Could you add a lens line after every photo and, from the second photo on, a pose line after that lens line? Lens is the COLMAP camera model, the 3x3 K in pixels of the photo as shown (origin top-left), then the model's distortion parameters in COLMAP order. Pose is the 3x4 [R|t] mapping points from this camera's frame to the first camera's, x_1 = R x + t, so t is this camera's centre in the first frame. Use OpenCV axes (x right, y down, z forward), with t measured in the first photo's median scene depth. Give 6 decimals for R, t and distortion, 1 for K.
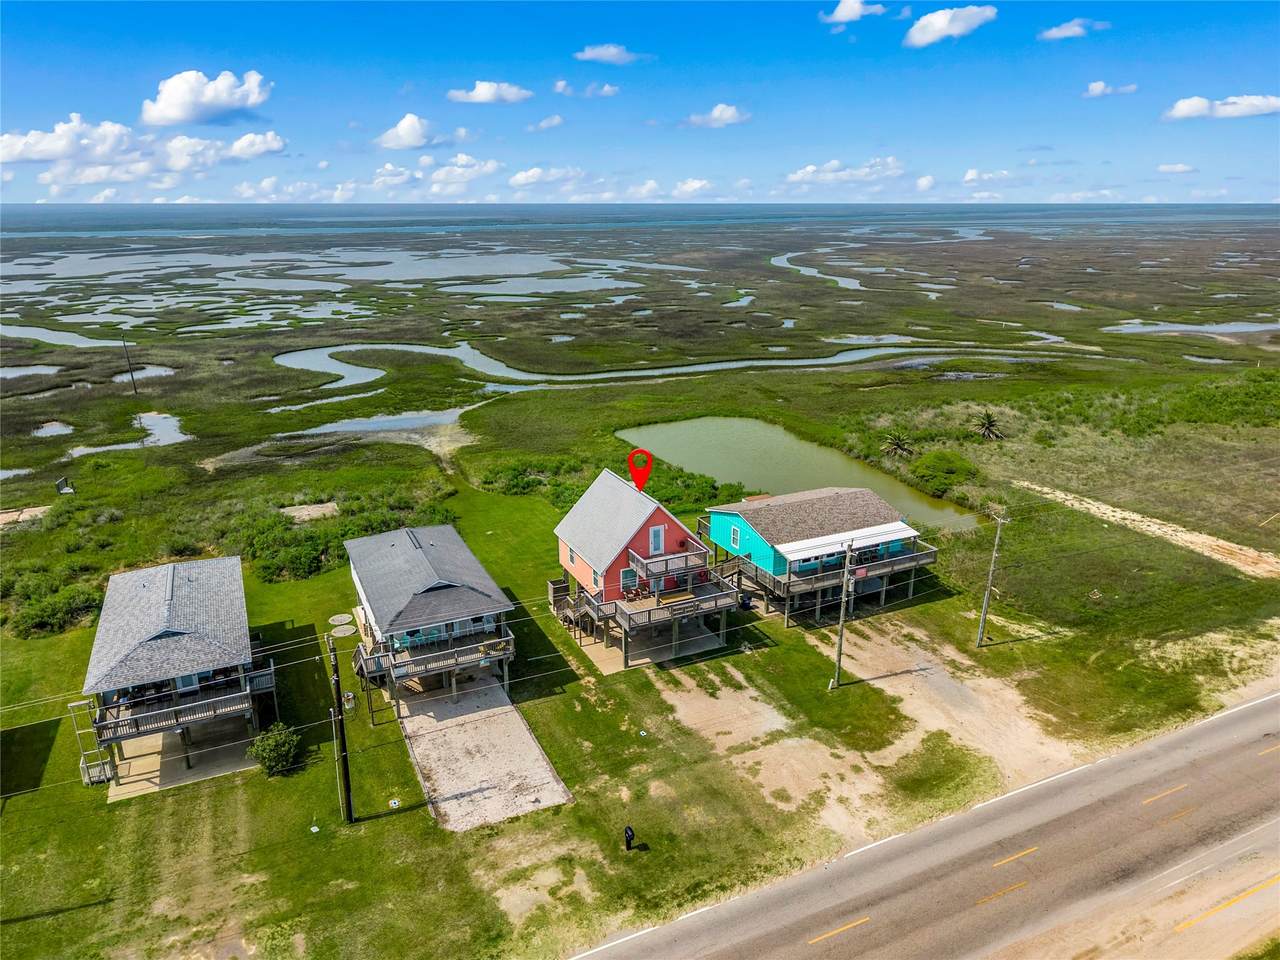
lens RADIAL K [[896.8, 0, 640.0], [0, 896.8, 480.0], [0, 0, 1]] dist [0.014279, 0.001357]
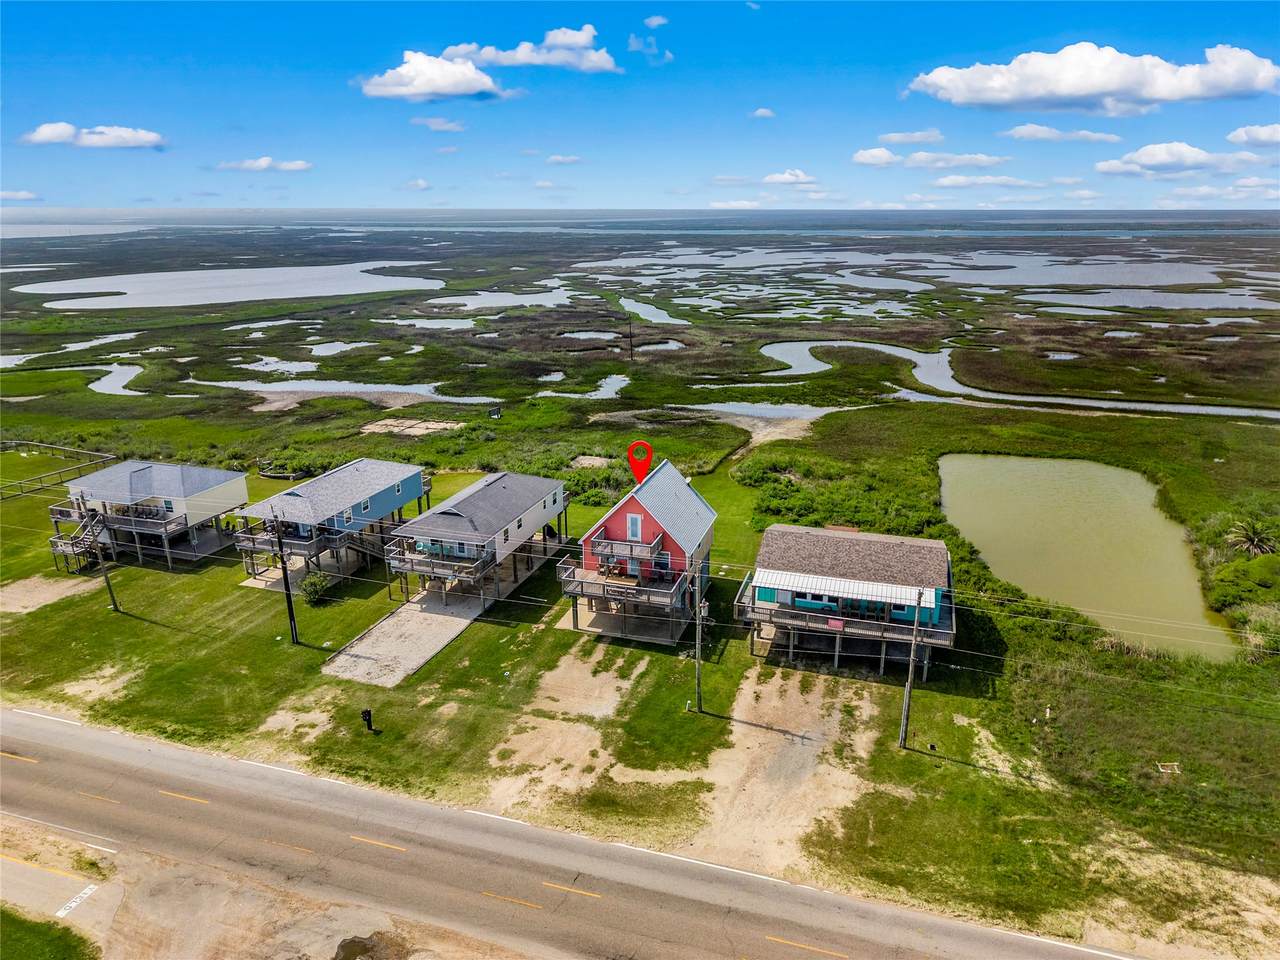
lens RADIAL K [[879.0, 0, 640.9], [0, 879.0, 498.0], [0, 0, 1]] dist [0.020852, -0.001641]
pose [[0.721303, 0.218361, -0.657298, 0.733195], [-0.203960, 0.973888, 0.099714, -0.076242], [0.661908, 0.062138, 0.747005, 0.227787]]
